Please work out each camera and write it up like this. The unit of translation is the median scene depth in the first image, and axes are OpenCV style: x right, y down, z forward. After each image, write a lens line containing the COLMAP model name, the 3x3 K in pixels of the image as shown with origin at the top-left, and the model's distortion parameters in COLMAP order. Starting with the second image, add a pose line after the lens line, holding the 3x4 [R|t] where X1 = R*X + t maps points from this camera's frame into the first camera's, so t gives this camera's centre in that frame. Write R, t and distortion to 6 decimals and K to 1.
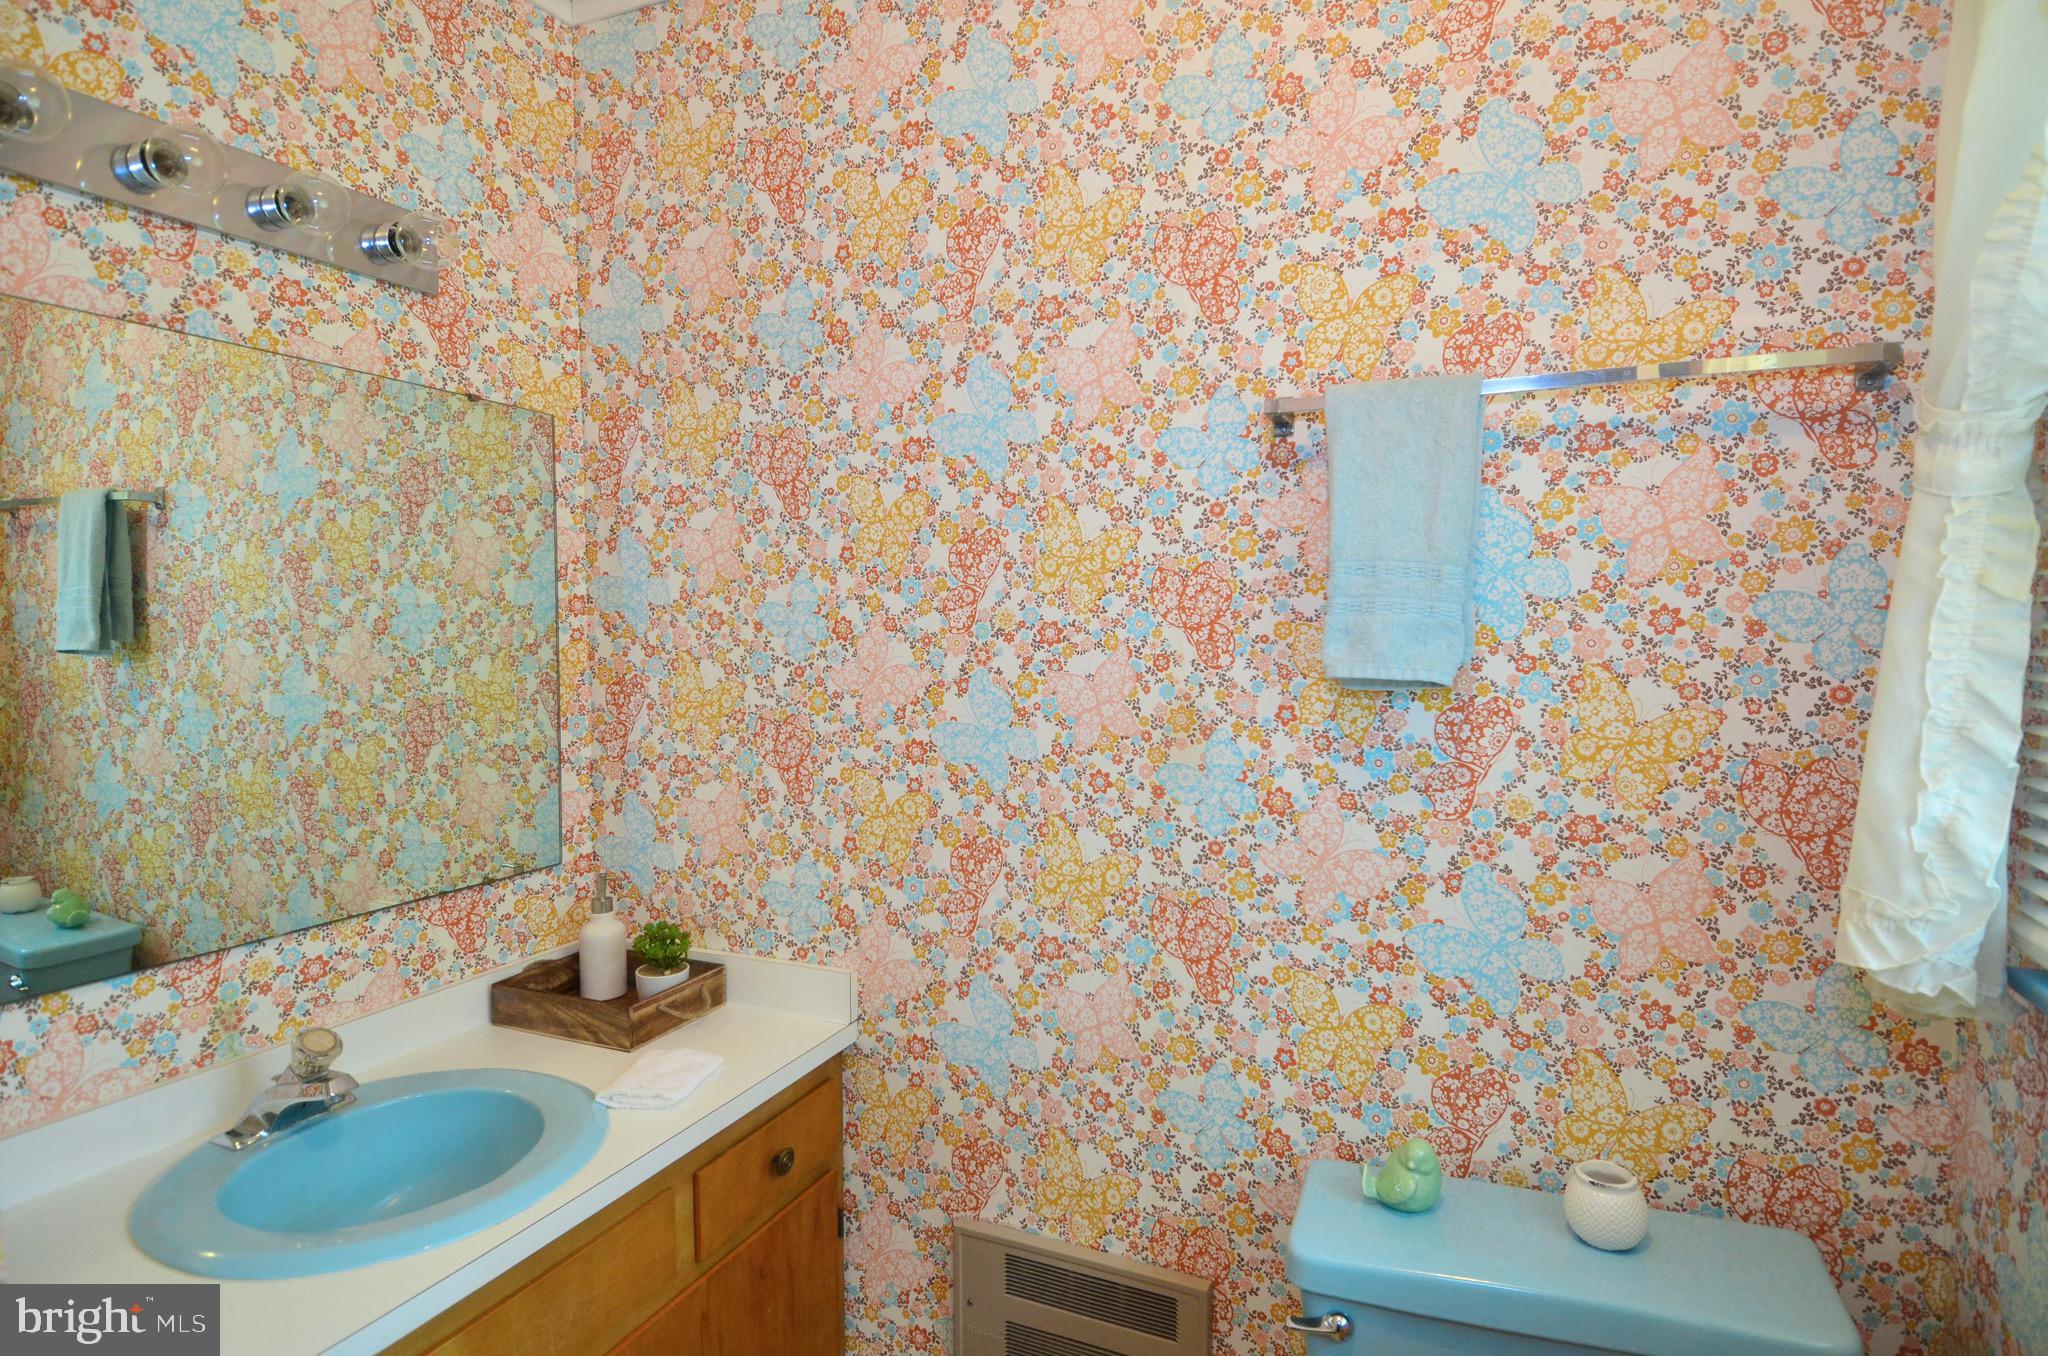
lens RADIAL K [[1077.6, 0, 1016.5], [0, 1077.6, 682.4], [0, 0, 1]] dist [0.039002, -0.040310]
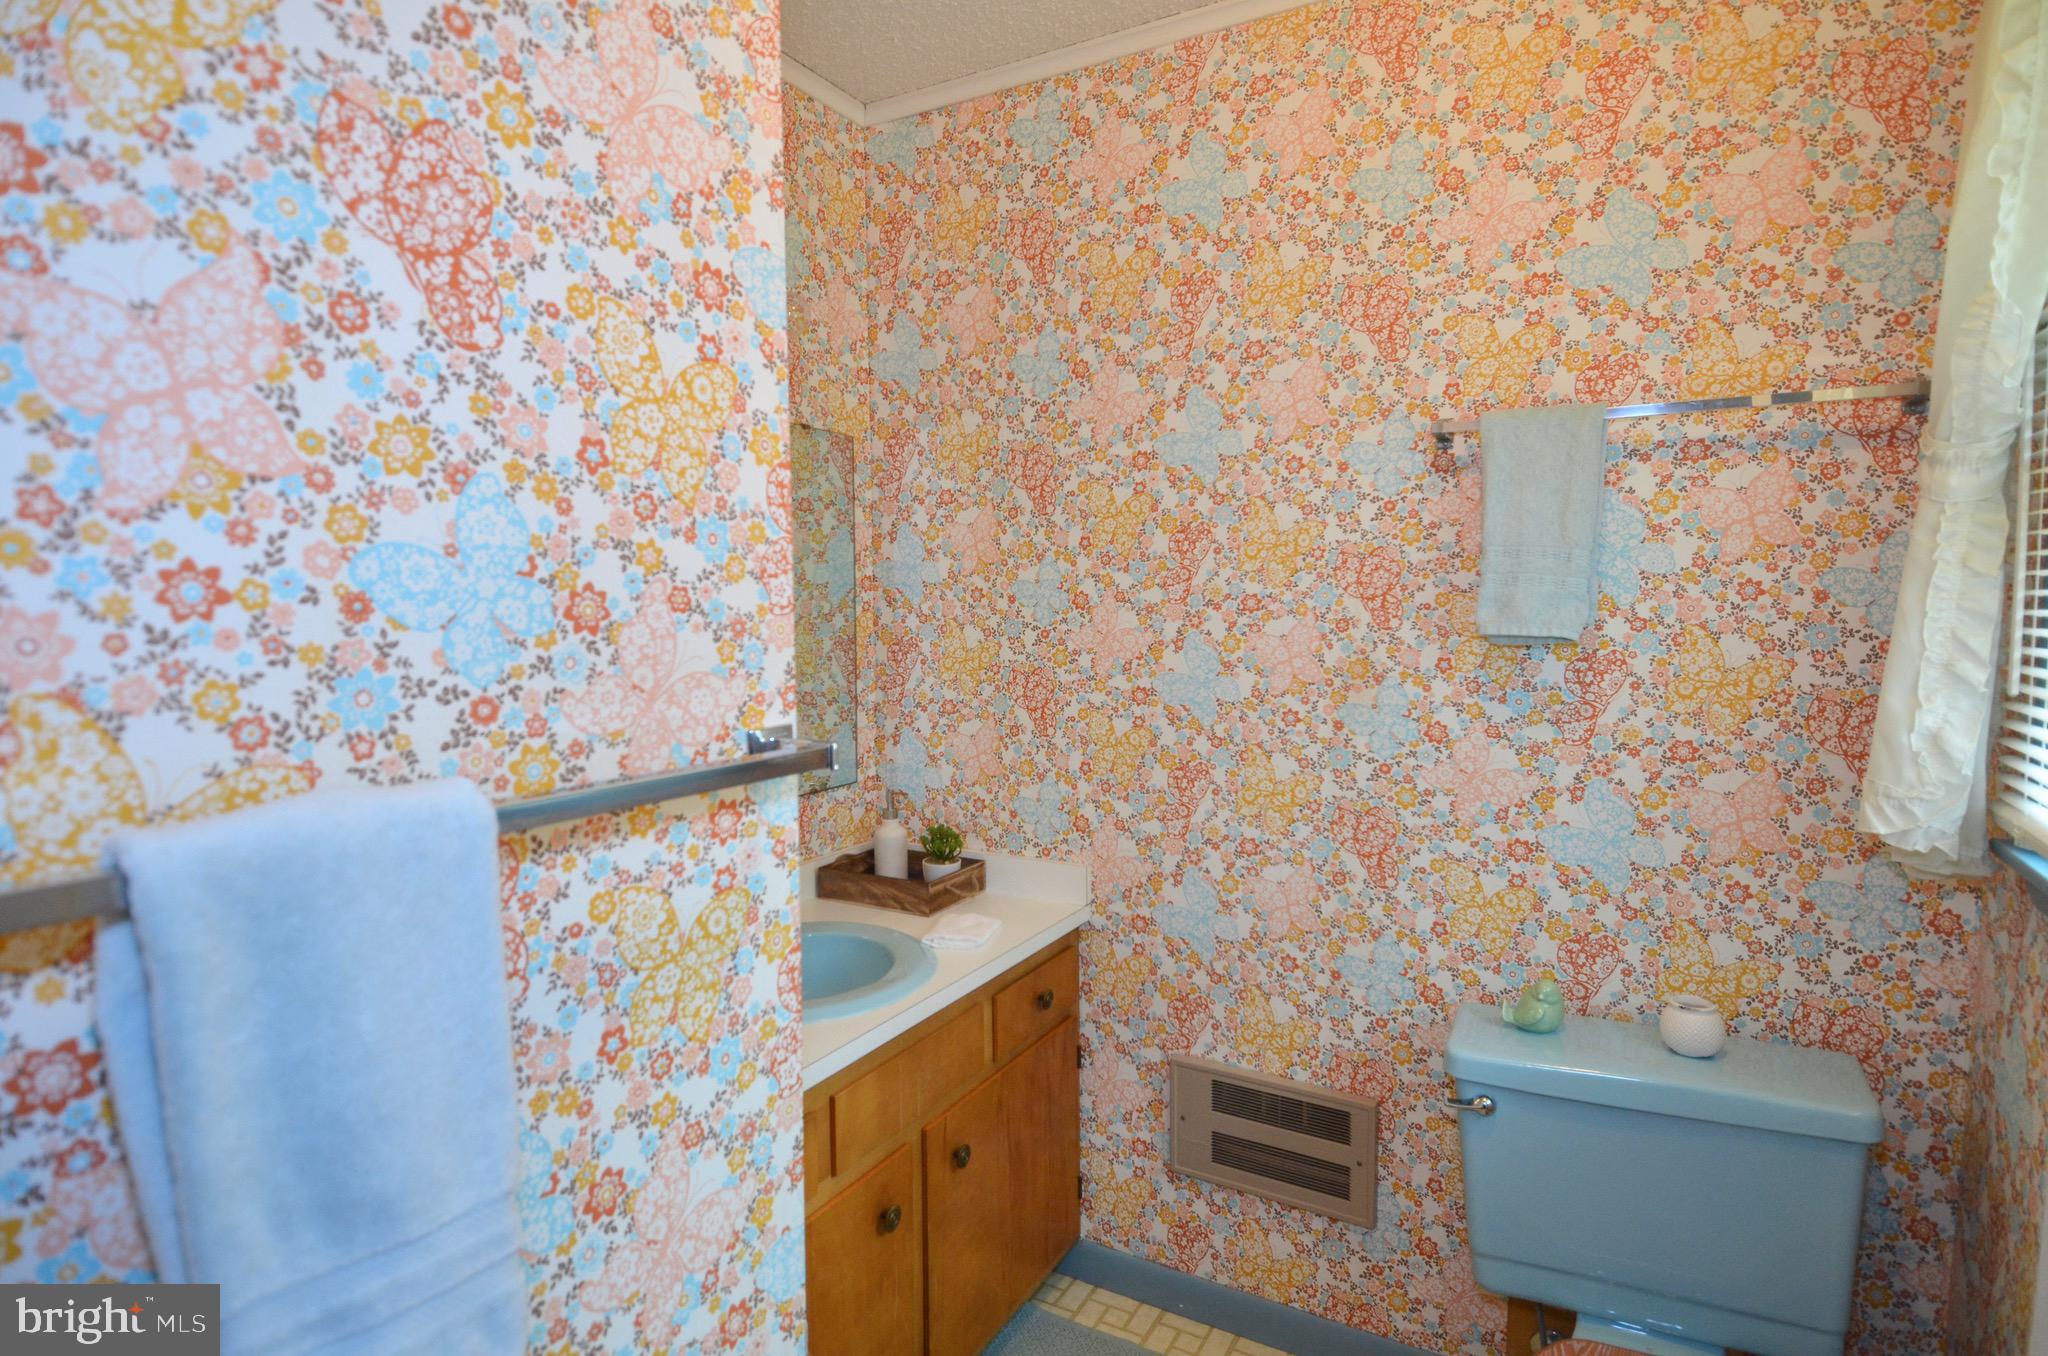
lens RADIAL K [[1077.6, 0, 1013.5], [0, 1077.6, 682.3], [0, 0, 1]] dist [0.039002, -0.040310]
pose [[0.994285, 0.005740, -0.106606, -0.123026], [-0.003506, 0.999771, 0.021126, 0.024883], [0.106703, -0.020632, 0.994077, -0.341238]]
